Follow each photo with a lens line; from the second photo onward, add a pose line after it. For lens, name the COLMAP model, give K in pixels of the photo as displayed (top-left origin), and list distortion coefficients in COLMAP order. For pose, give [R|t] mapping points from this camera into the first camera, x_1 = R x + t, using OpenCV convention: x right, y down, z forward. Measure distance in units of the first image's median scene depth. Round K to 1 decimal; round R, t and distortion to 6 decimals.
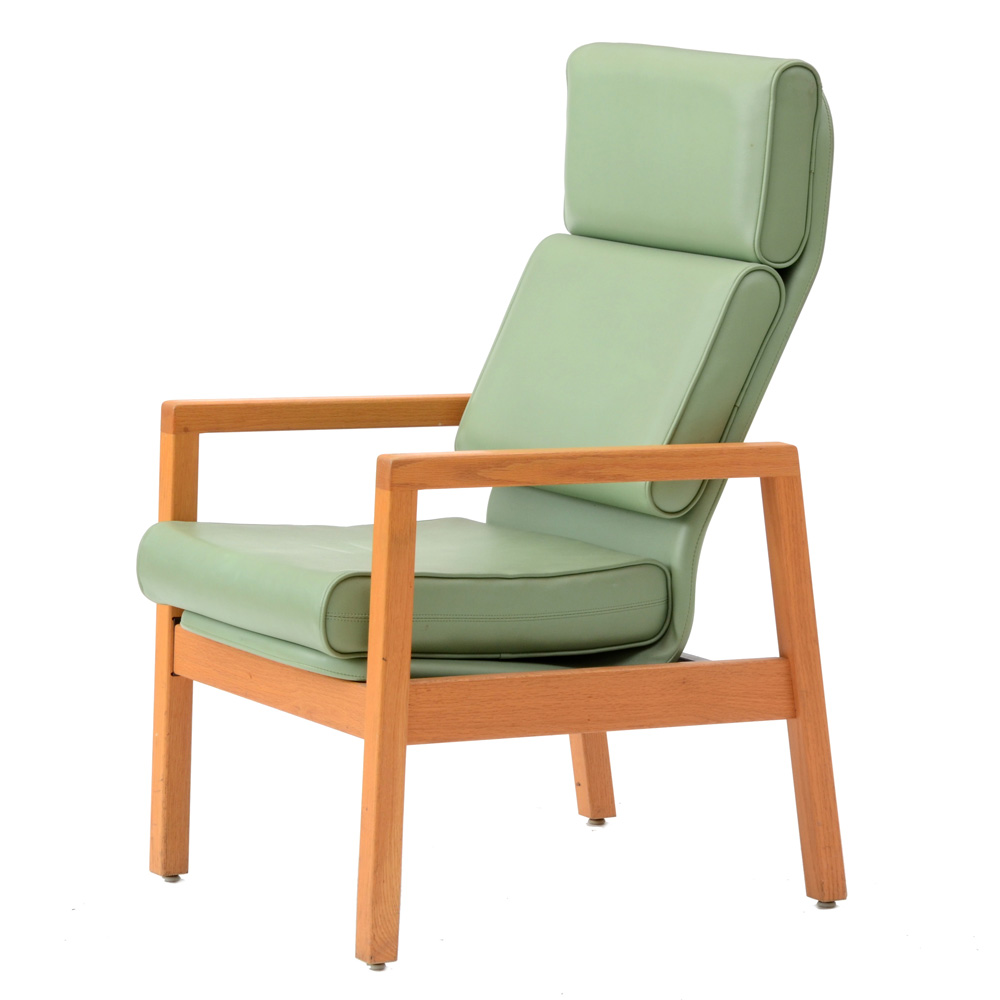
lens RADIAL K [[4585.0, 0, 495.9], [0, 4585.0, 497.1], [0, 0, 1]] dist [0.693376, 0.000000]
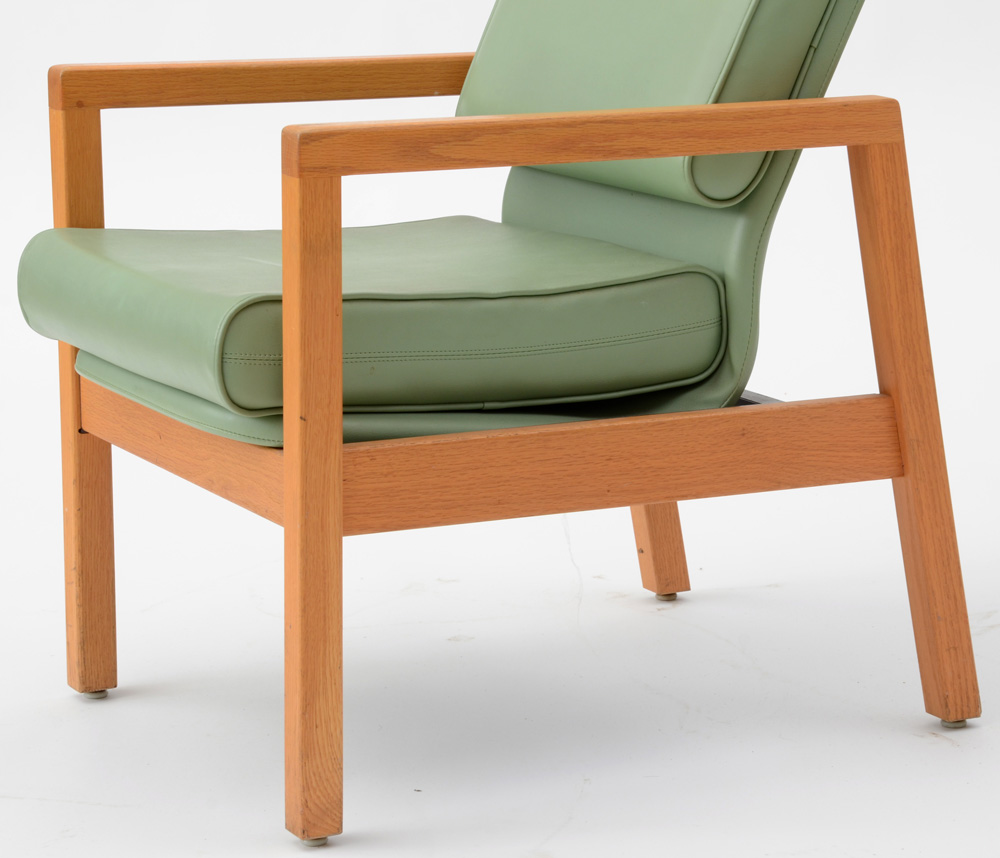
lens RADIAL K [[3474.5, 0, 506.0], [0, 3474.5, 432.6], [0, 0, 1]] dist [0.655786, 0.000000]
pose [[0.996684, -0.021619, -0.078441, 0.046444], [0.026587, 0.997669, 0.062846, 0.004456], [0.076900, -0.064724, 0.994936, 0.446918]]
